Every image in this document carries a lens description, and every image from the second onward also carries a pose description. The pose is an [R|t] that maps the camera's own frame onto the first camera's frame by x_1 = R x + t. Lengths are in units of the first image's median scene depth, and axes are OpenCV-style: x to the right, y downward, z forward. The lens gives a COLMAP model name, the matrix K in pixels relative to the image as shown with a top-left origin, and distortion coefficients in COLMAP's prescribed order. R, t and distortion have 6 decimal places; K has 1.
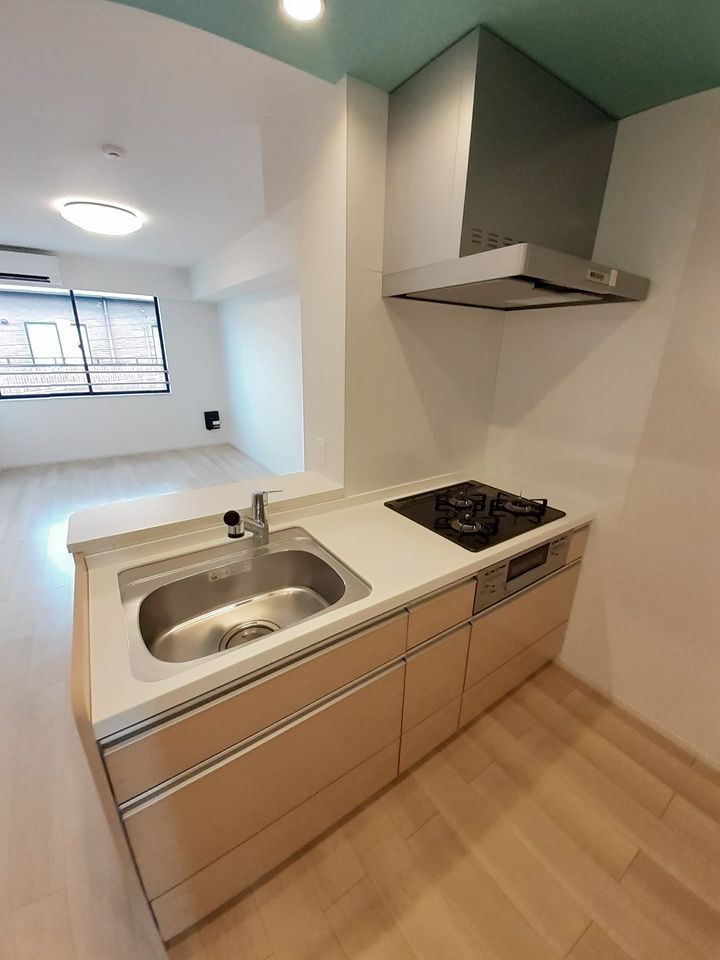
lens RADIAL K [[379.5, 0, 360.0], [0, 379.5, 480.0], [0, 0, 1]] dist [0.001823, 0.000058]
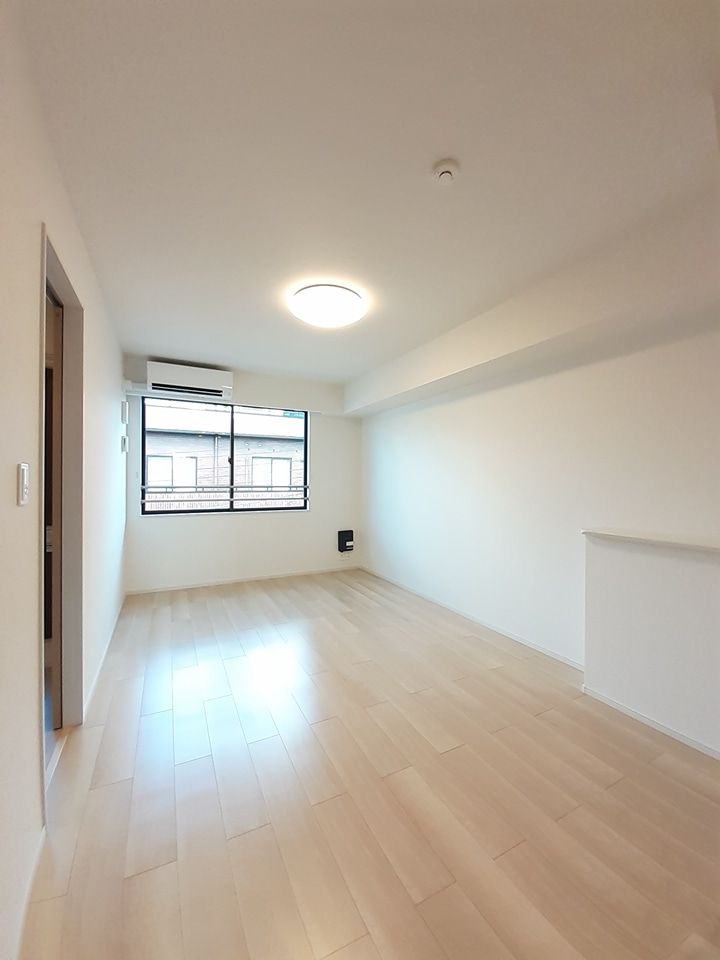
lens RADIAL K [[371.6, 0, 360.0], [0, 371.6, 480.0], [0, 0, 1]] dist [-0.001152, -0.000037]
pose [[0.990854, -0.018767, -0.133629, -0.273762], [-0.025926, 0.945356, -0.325007, -0.014389], [0.132426, 0.325499, 0.936223, 0.182189]]
